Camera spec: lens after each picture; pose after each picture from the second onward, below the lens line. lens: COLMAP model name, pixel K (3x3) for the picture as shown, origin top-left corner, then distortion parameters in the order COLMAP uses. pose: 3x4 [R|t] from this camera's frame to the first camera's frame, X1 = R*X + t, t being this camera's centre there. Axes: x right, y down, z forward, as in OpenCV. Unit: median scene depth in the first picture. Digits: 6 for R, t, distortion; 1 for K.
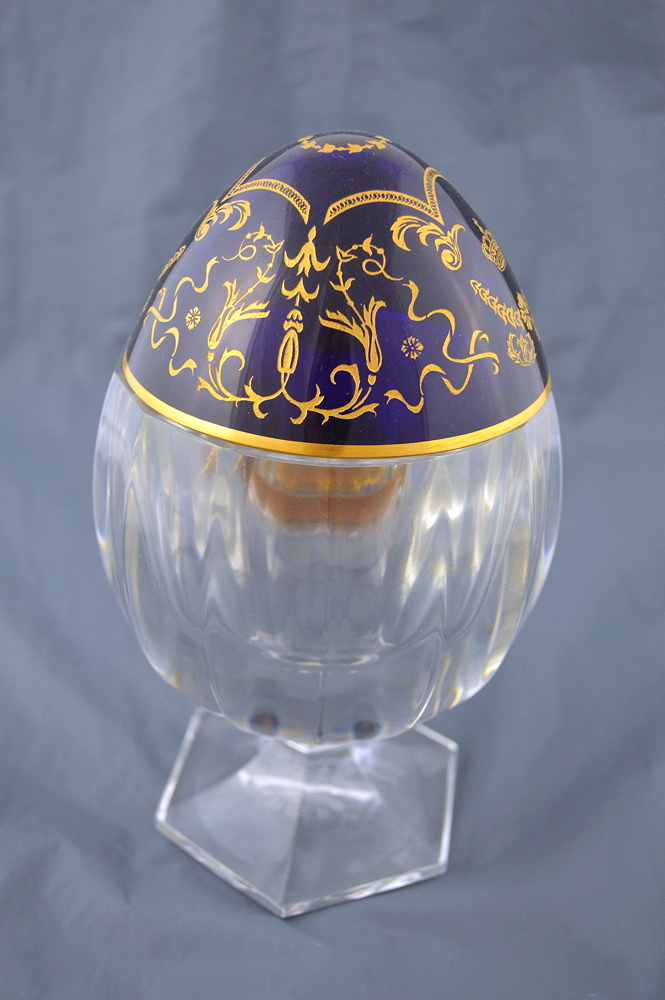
lens RADIAL K [[1140.8, 0, 332.5], [0, 1140.8, 500.0], [0, 0, 1]] dist [0.012810, -0.021079]
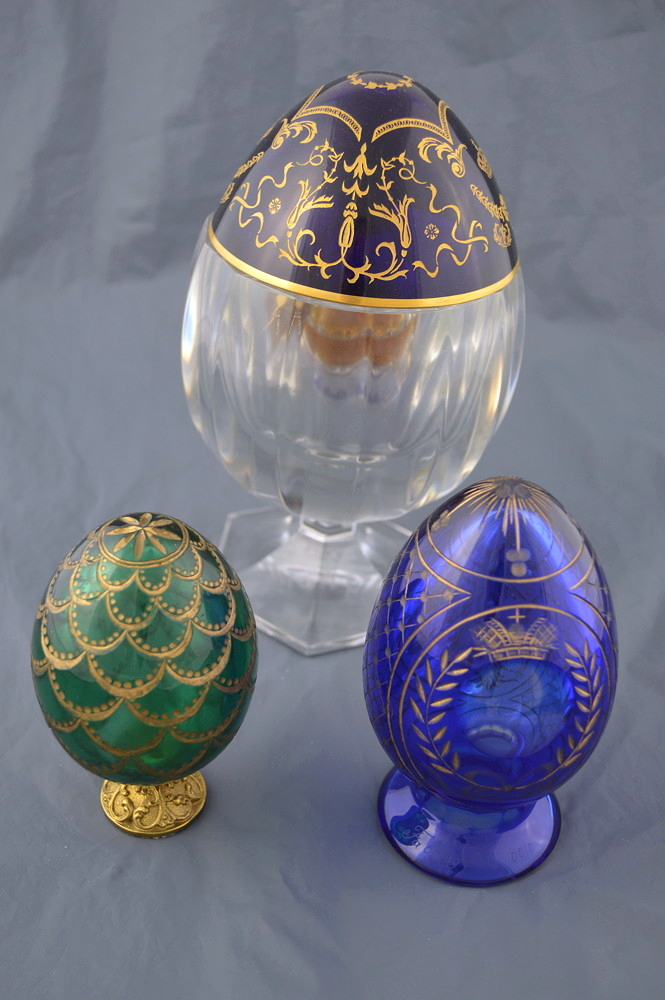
lens RADIAL K [[1140.8, 0, 332.5], [0, 1140.8, 500.0], [0, 0, 1]] dist [0.012810, -0.021079]
pose [[0.997123, 0.010022, 0.075130, -0.153989], [-0.017224, 0.995249, 0.095828, 0.065940], [-0.073813, -0.096846, 0.992559, -0.442474]]
